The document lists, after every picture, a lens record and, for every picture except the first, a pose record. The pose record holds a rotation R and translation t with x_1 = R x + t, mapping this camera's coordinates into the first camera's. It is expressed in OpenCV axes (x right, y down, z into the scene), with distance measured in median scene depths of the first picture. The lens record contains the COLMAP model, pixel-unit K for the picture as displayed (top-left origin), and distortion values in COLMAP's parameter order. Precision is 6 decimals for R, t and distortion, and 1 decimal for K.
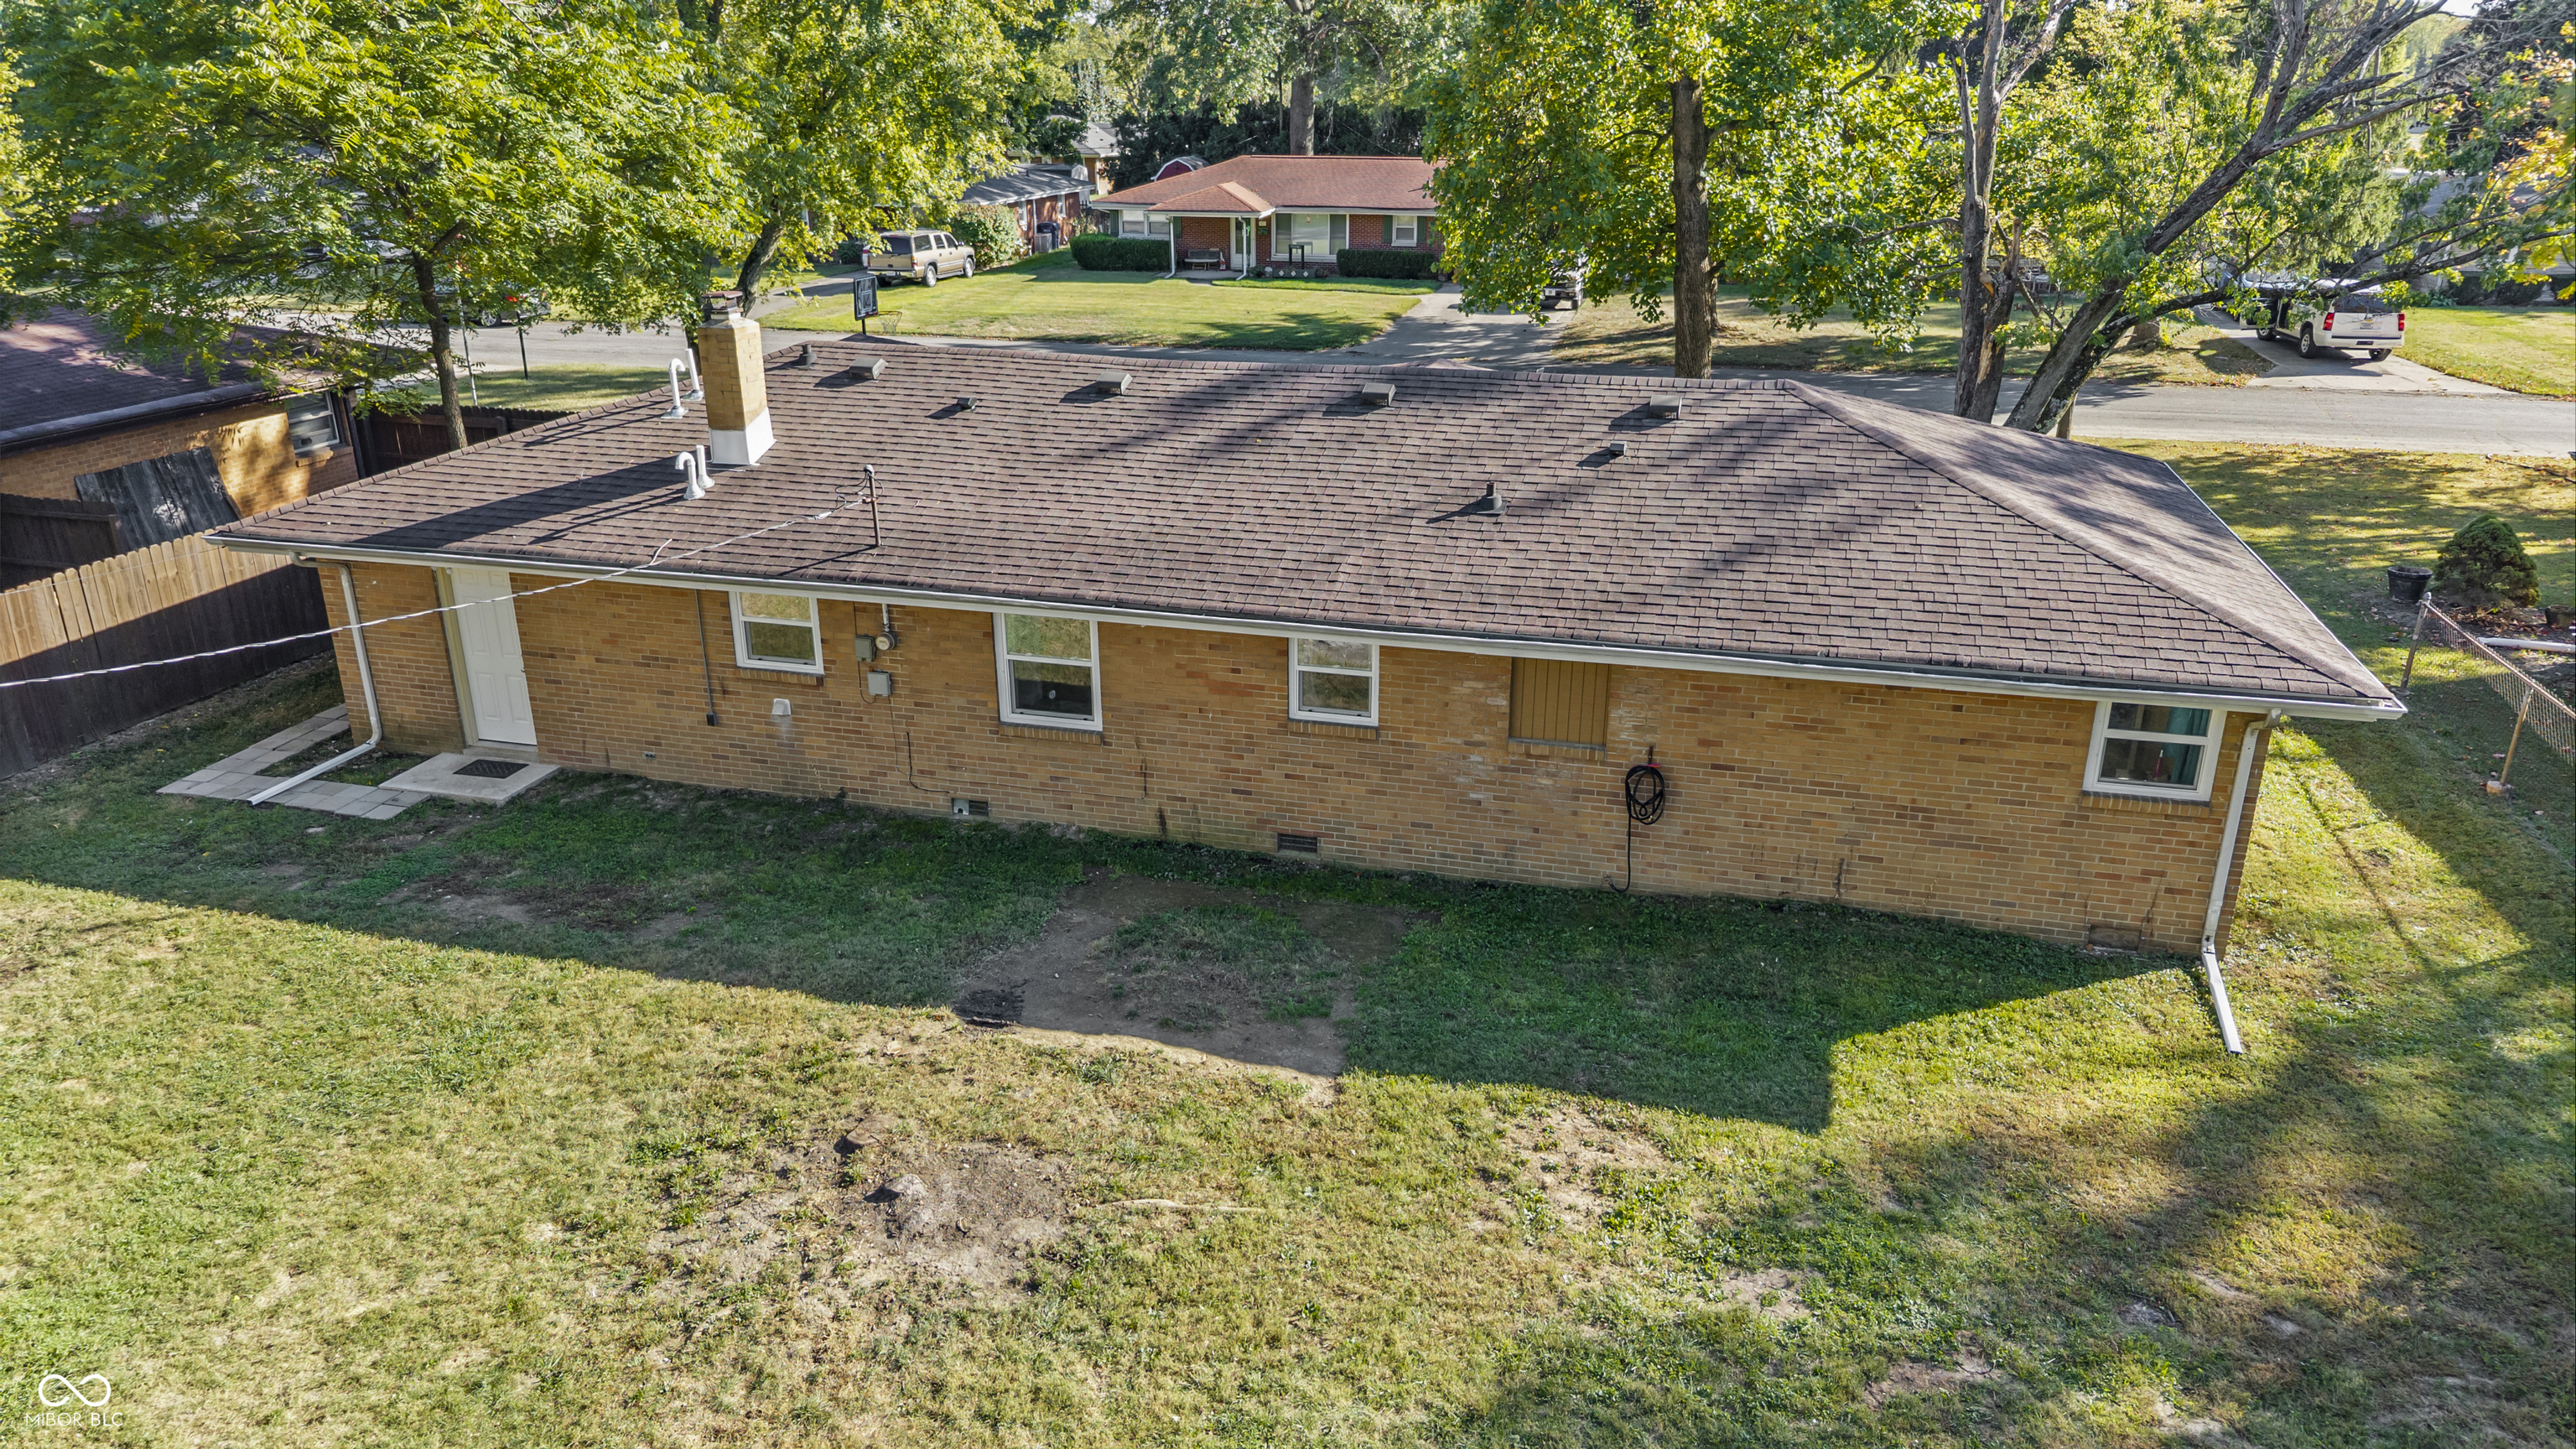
lens RADIAL K [[1675.1, 0, 1288.0], [0, 1675.1, 724.5], [0, 0, 1]] dist [0.006421, -0.002857]
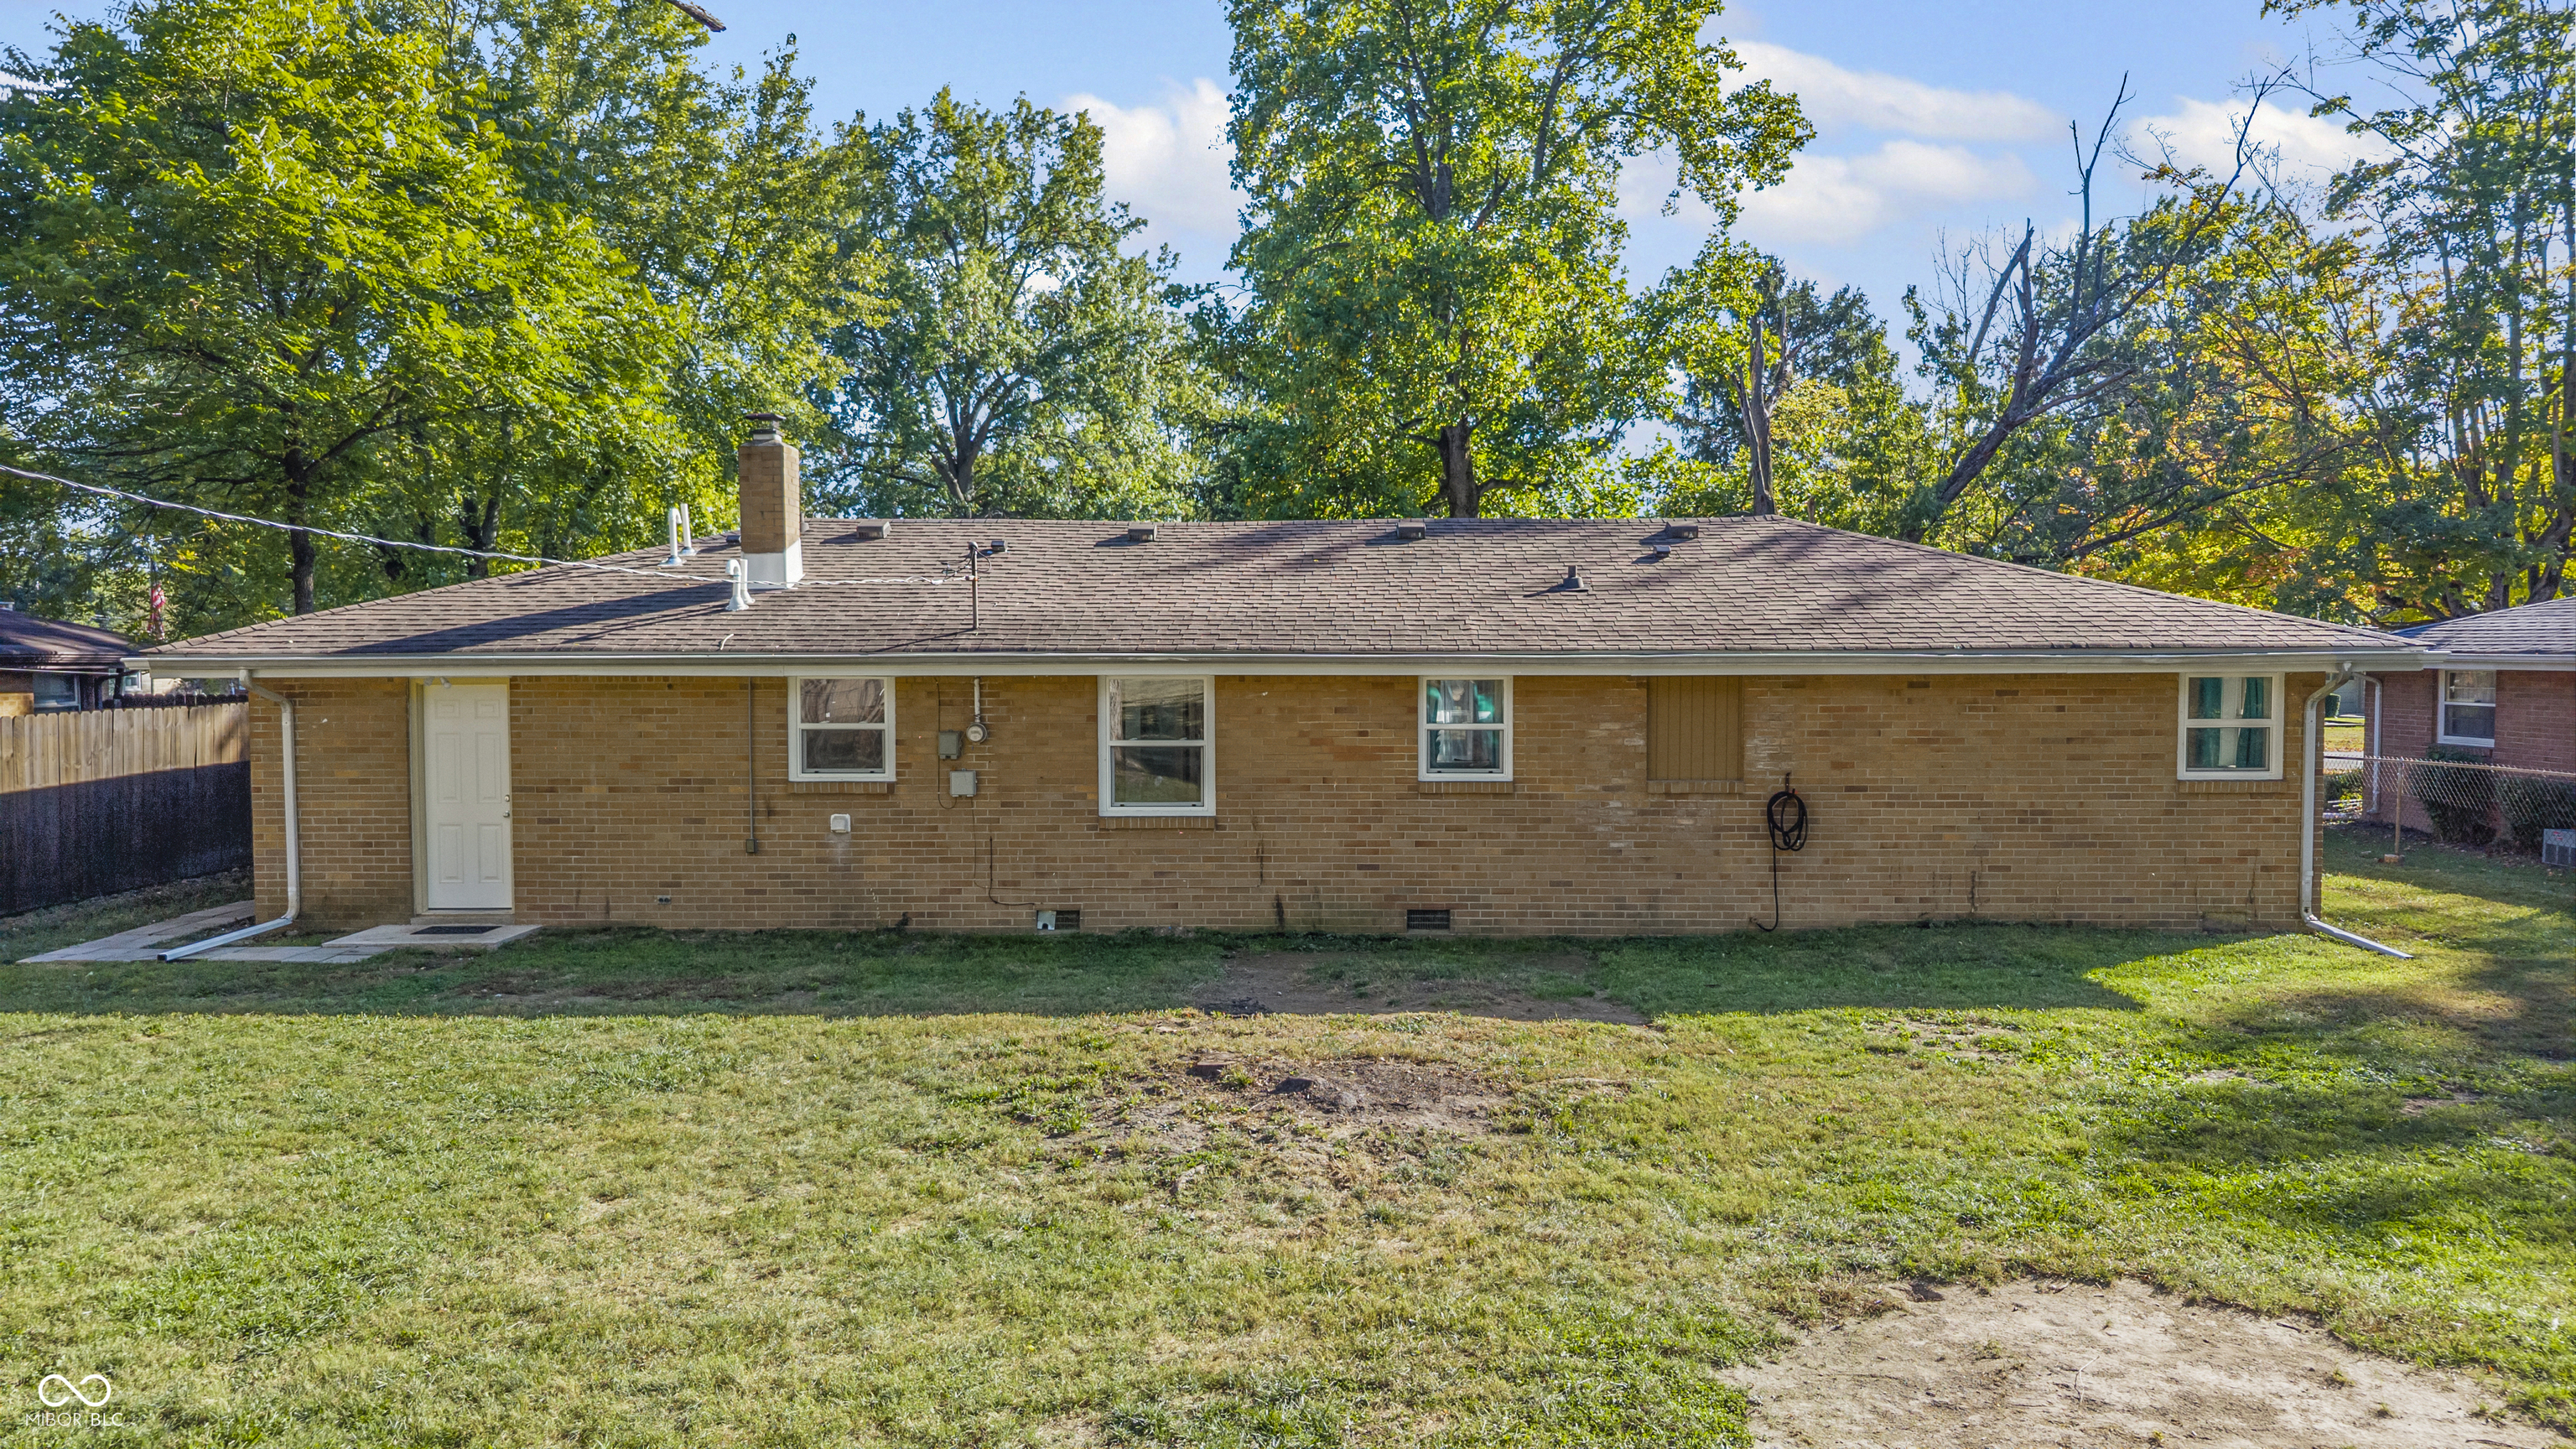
lens RADIAL K [[1675.1, 0, 1288.0], [0, 1675.1, 724.5], [0, 0, 1]] dist [0.006421, -0.002857]
pose [[0.970594, -0.014283, 0.240297, -0.308416], [0.086961, 0.951631, -0.294681, 0.245790], [-0.224465, 0.306913, 0.924889, 0.100703]]
